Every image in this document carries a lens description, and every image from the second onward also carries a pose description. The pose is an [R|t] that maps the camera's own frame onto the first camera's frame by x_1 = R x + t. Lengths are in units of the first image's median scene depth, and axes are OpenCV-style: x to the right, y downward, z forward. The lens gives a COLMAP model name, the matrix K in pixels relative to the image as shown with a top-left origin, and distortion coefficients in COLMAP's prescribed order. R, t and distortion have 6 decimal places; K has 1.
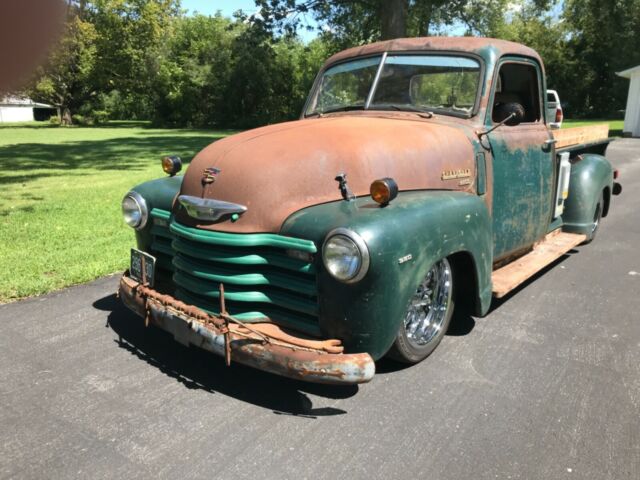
lens RADIAL K [[530.0, 0, 317.1], [0, 530.0, 238.5], [0, 0, 1]] dist [0.013270, -0.007513]
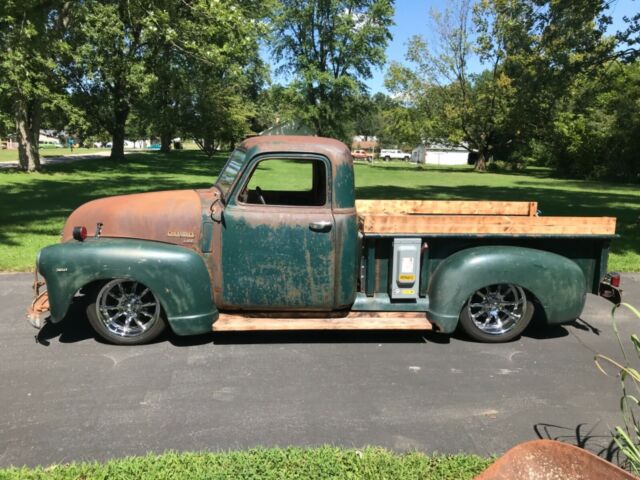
lens RADIAL K [[530.0, 0, 317.1], [0, 530.0, 238.5], [0, 0, 1]] dist [0.013270, -0.007513]
pose [[0.692299, 0.139976, -0.707904, 1.503965], [-0.196307, 0.980541, 0.001906, -0.179241], [0.694396, 0.137647, 0.706306, 0.209438]]
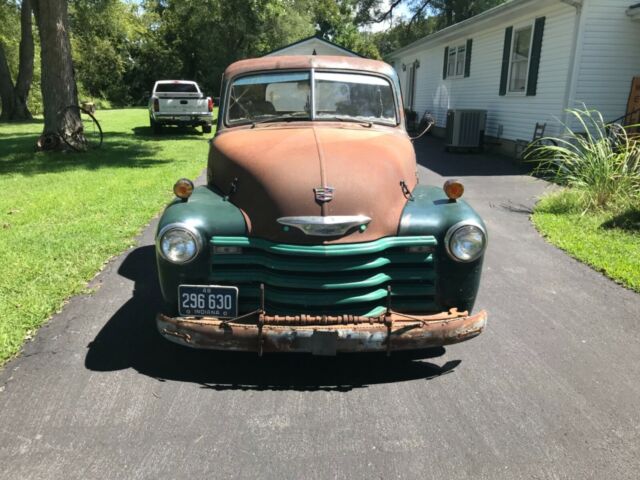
lens RADIAL K [[530.0, 0, 317.1], [0, 530.0, 238.5], [0, 0, 1]] dist [0.013270, -0.007513]
pose [[0.739169, -0.172453, 0.651067, -0.762080], [0.153986, 0.984332, 0.085904, -0.103226], [-0.655681, 0.036758, 0.754143, 0.173568]]
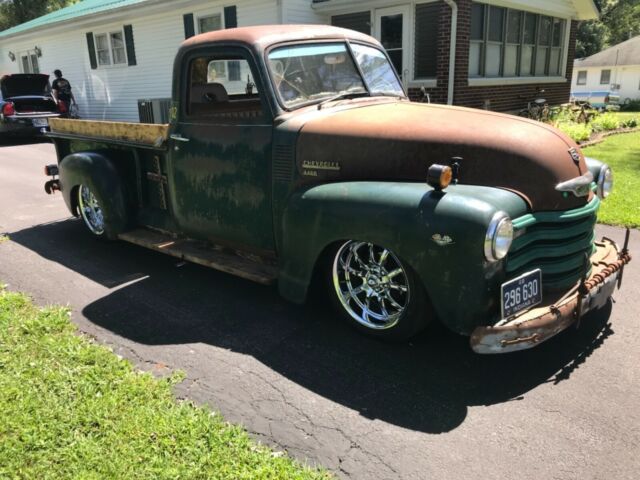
lens RADIAL K [[530.0, 0, 317.1], [0, 530.0, 238.5], [0, 0, 1]] dist [0.013270, -0.007513]
pose [[0.051488, -0.284551, 0.957277, -1.092351], [0.267476, 0.927458, 0.261301, -0.319581], [-0.962188, 0.242595, 0.123864, 1.170912]]
